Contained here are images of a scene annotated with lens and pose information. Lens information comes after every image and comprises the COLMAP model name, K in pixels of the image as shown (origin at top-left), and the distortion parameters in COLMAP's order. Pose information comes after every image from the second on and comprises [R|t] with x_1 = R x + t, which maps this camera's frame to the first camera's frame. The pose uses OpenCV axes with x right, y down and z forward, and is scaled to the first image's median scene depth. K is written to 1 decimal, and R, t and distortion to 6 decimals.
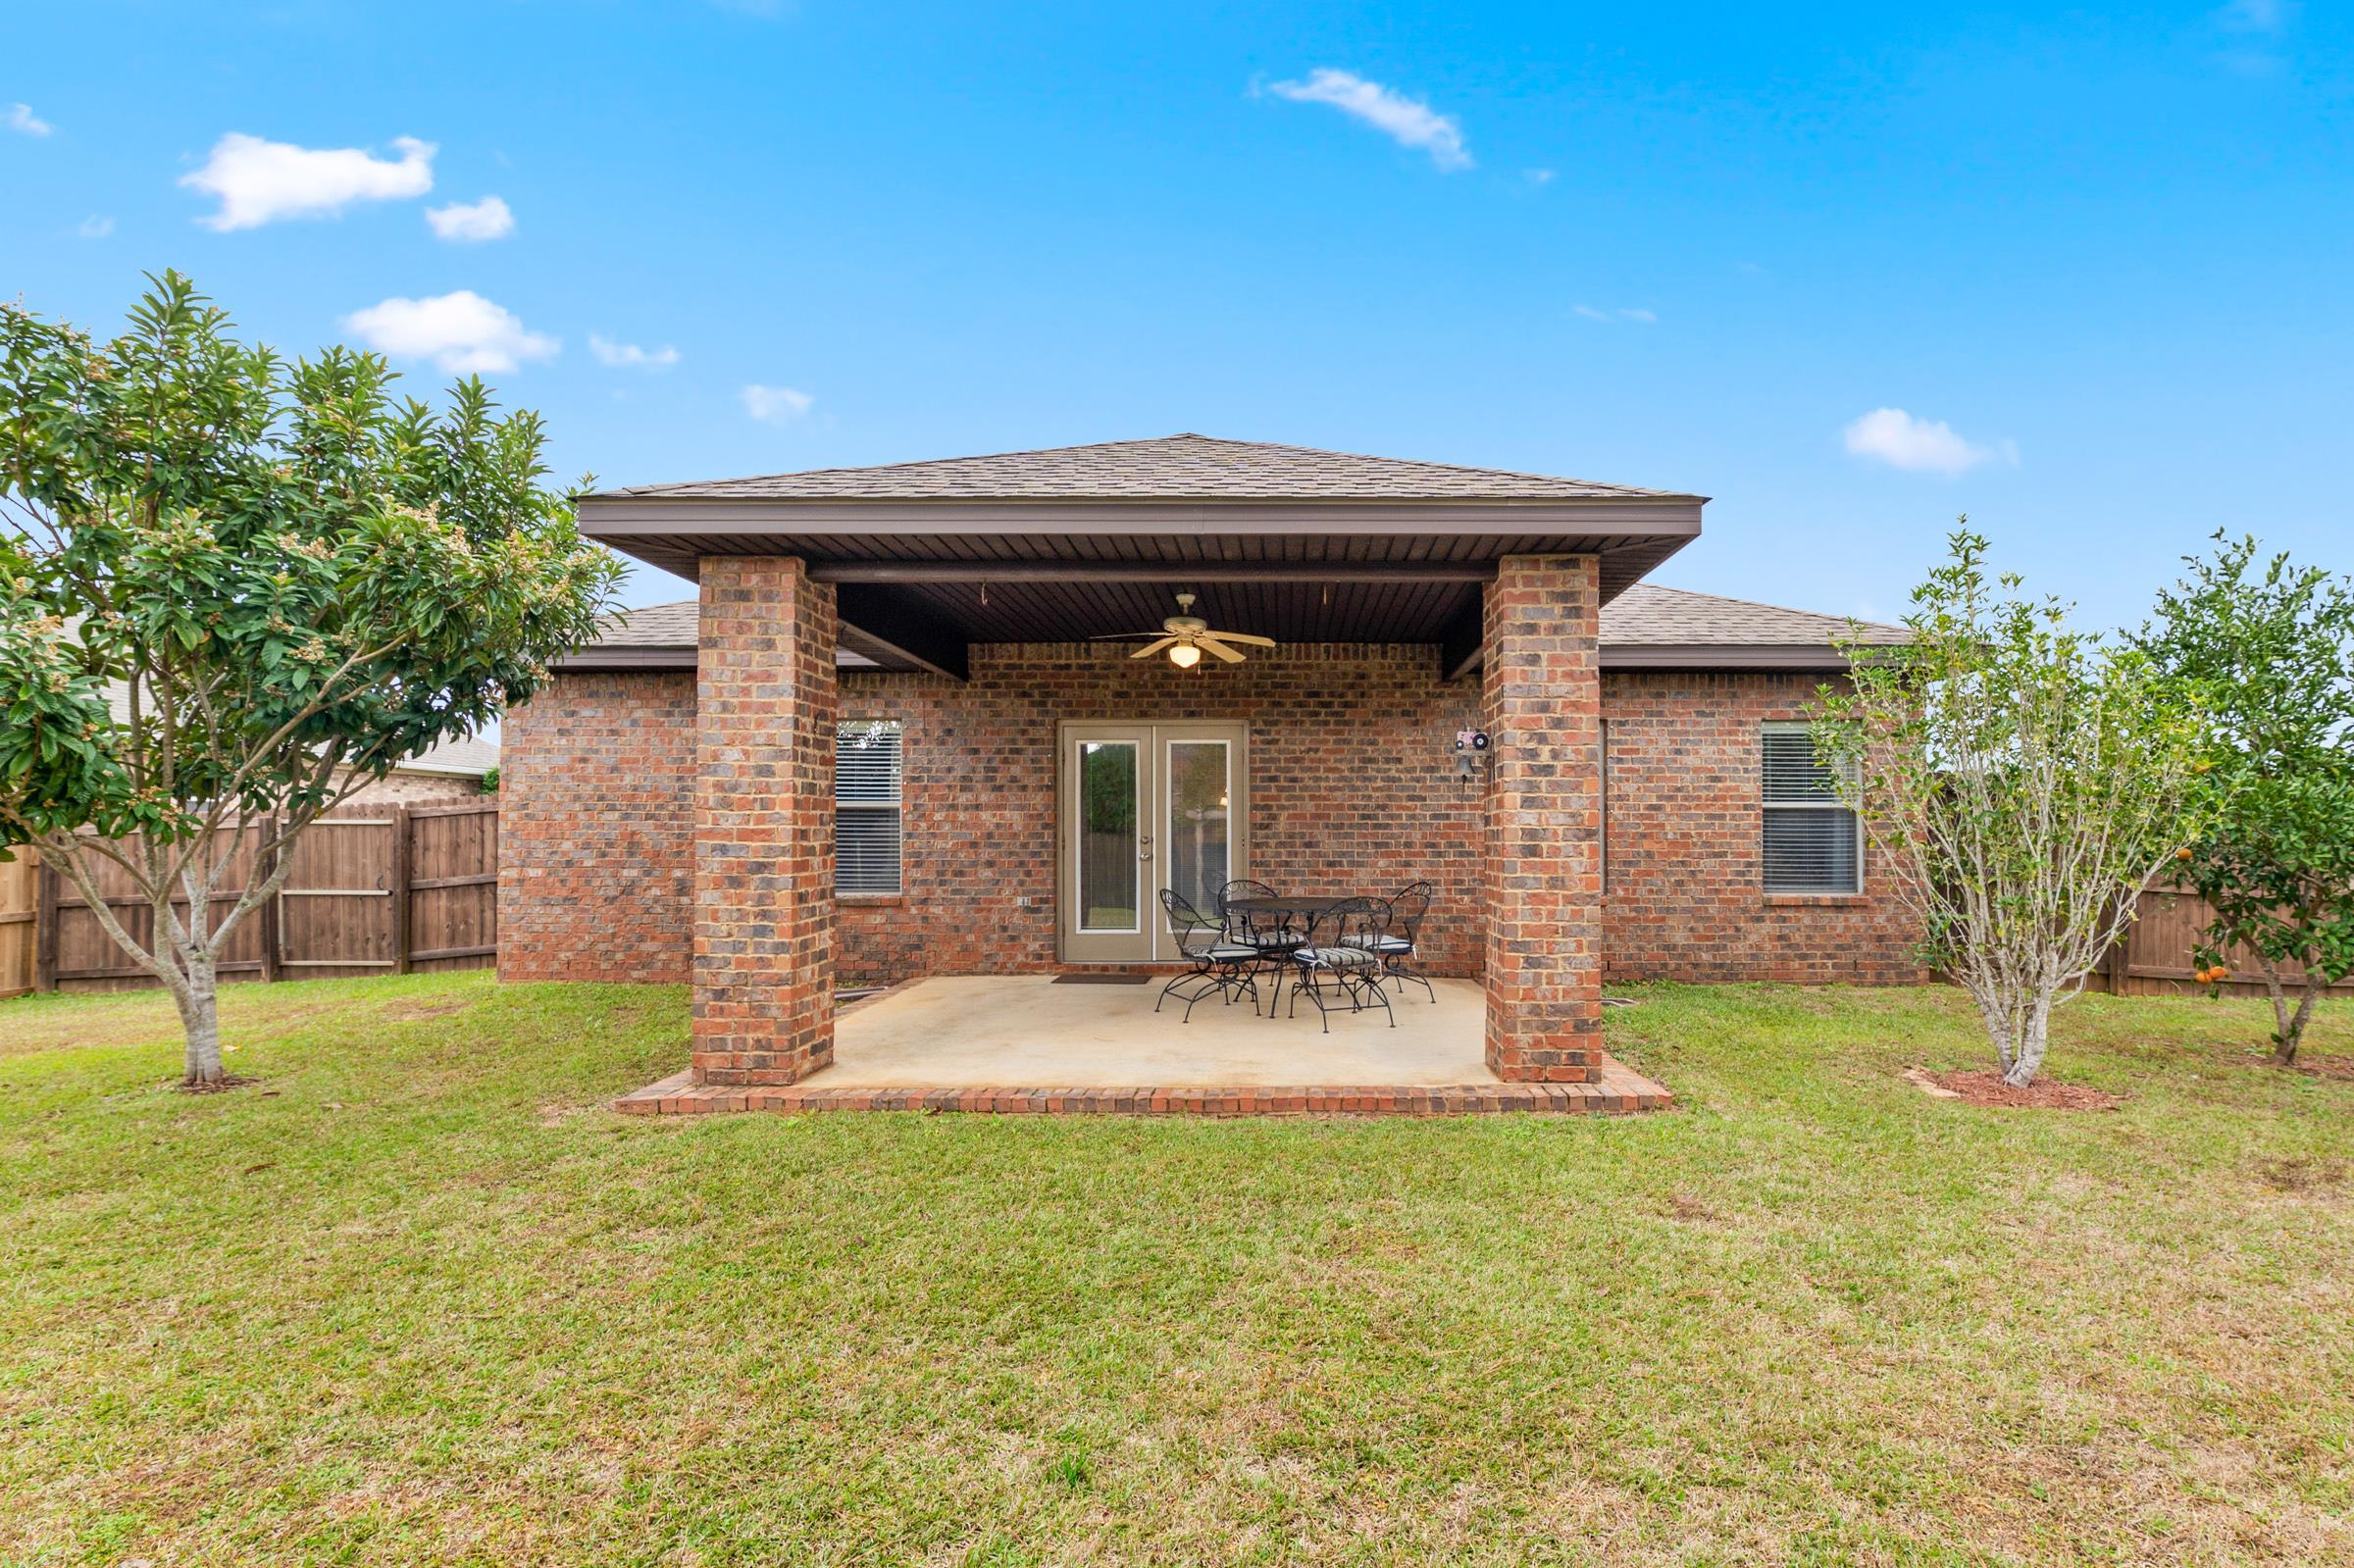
lens RADIAL K [[1050.9, 0, 1268.9], [0, 1050.9, 838.9], [0, 0, 1]] dist [0.004156, 0.000205]
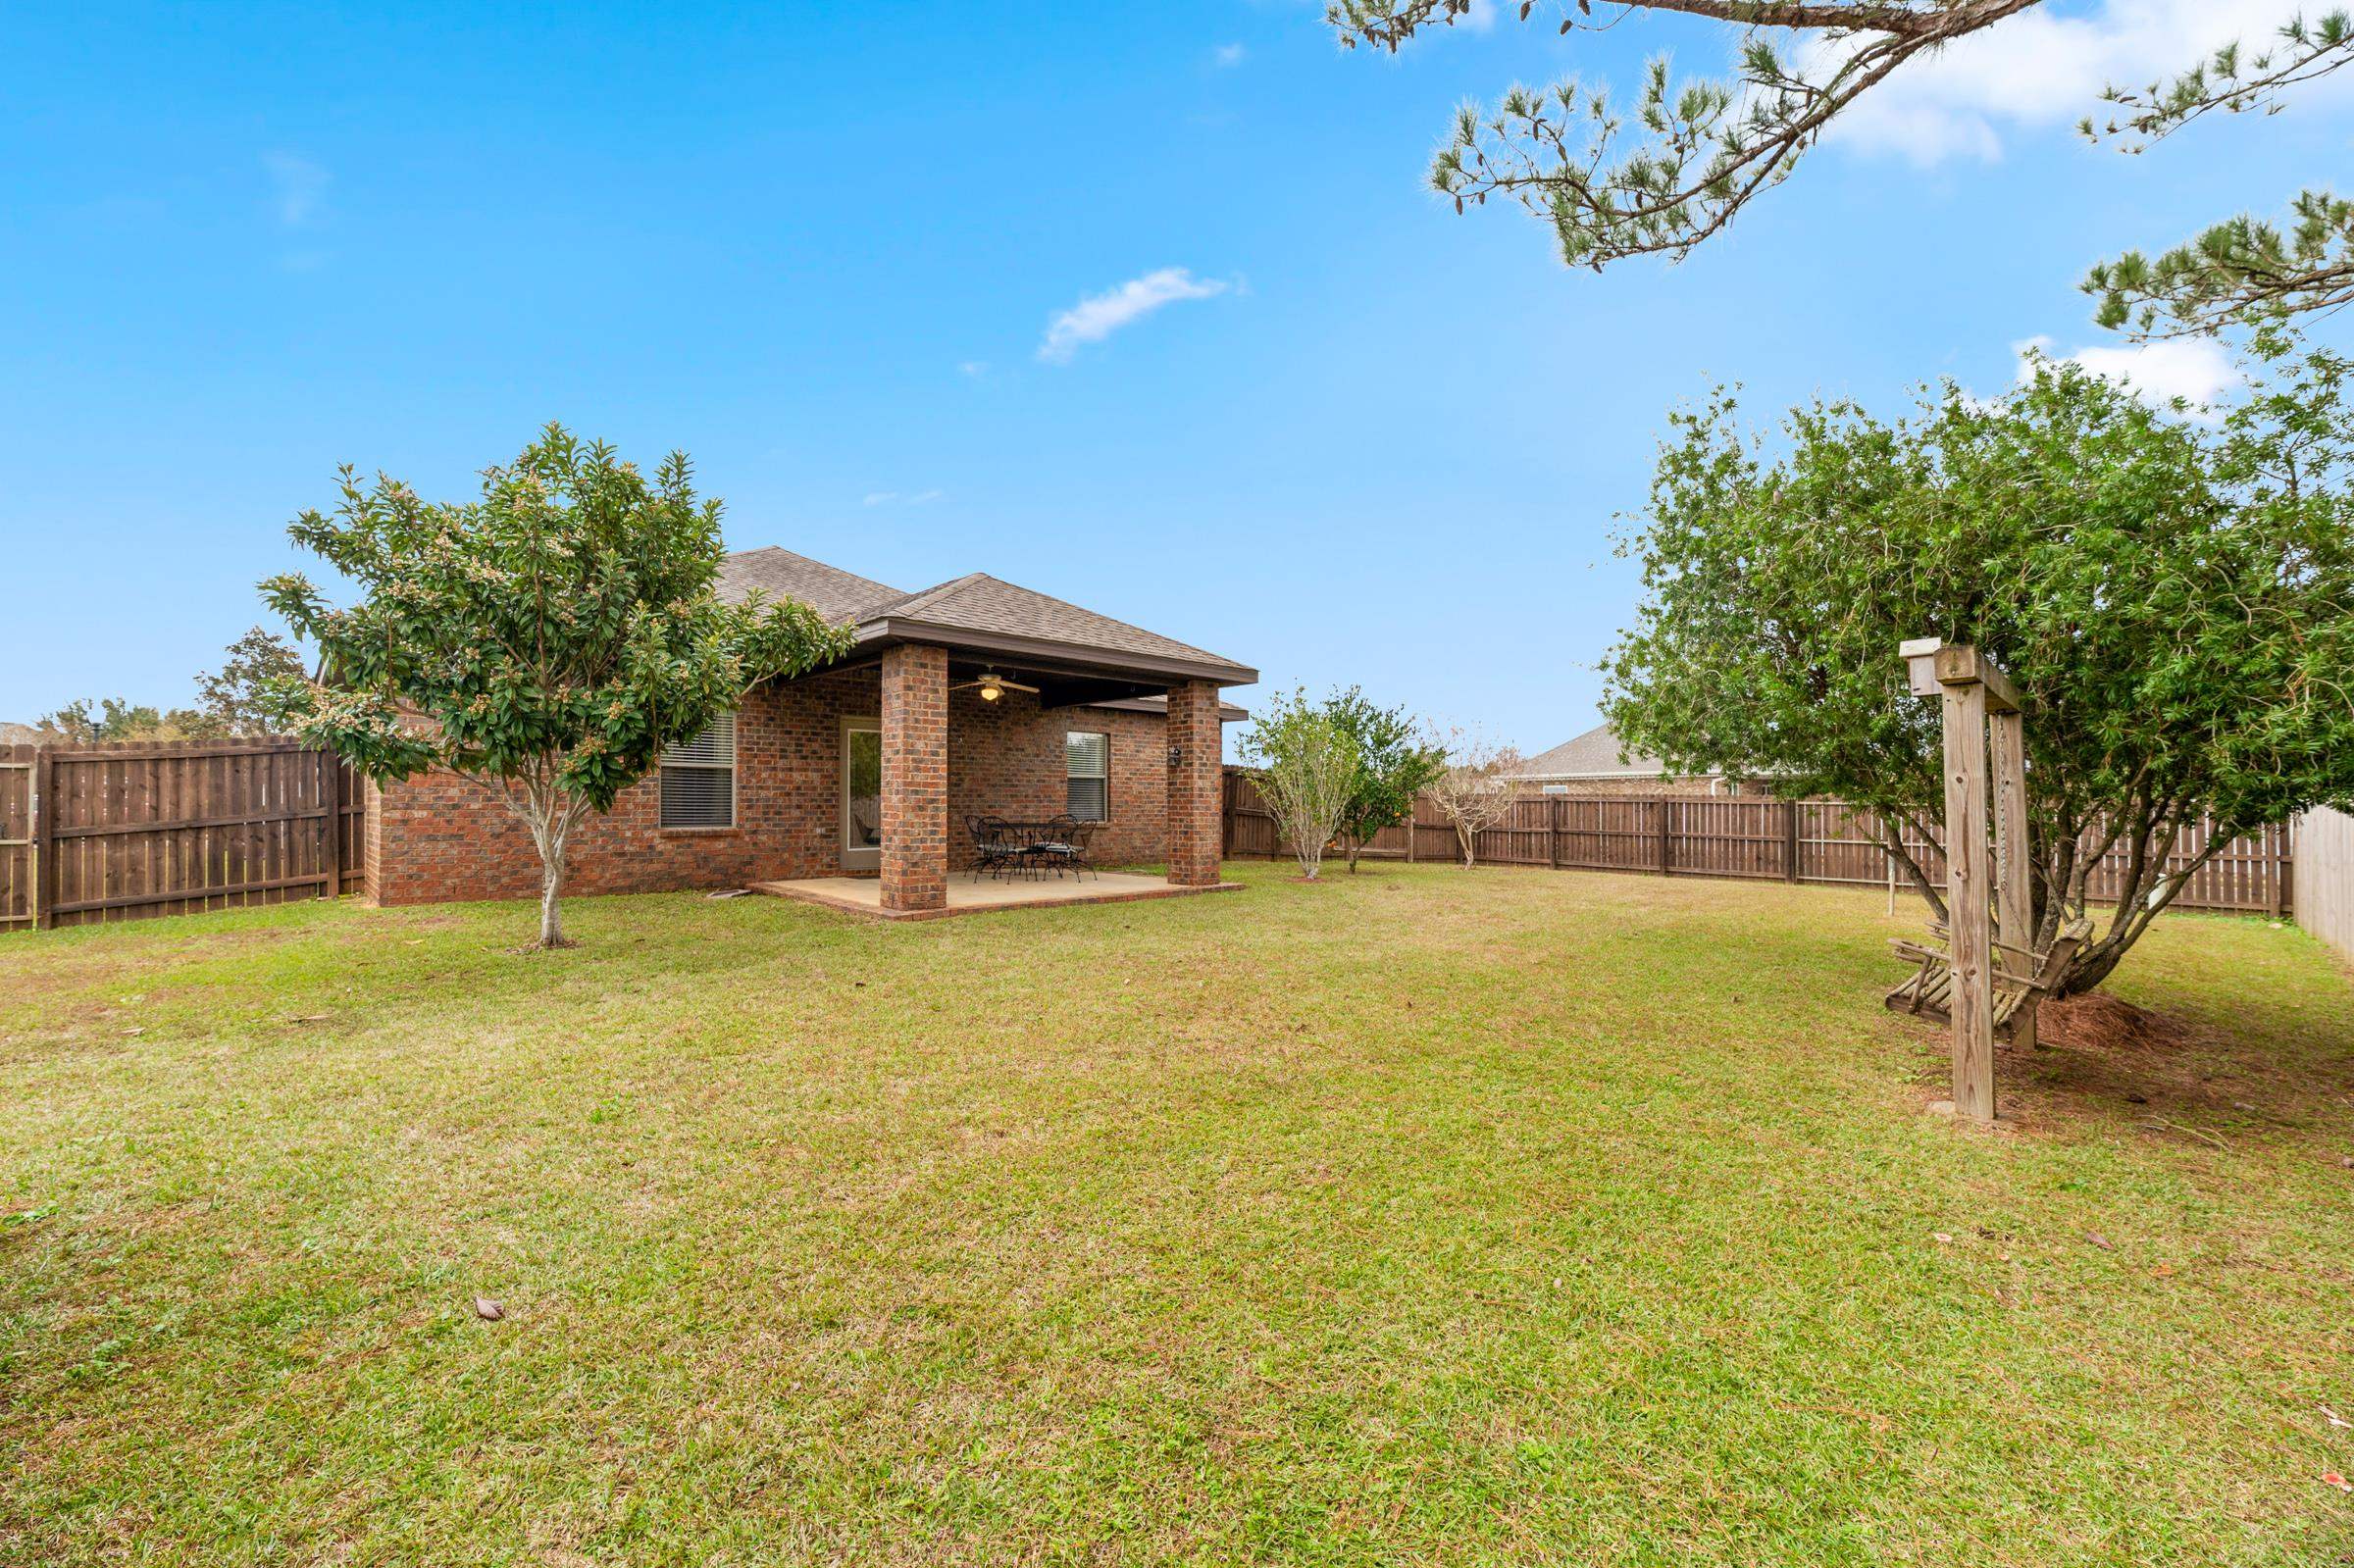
lens RADIAL K [[948.3, 0, 1176.3], [0, 948.3, 792.6], [0, 0, 1]] dist [0.006673, -0.000807]
pose [[0.723990, 0.009995, 0.689739, -0.820973], [-0.002434, 0.999926, -0.011935, 0.018399], [-0.689807, 0.006962, 0.723960, -0.379000]]
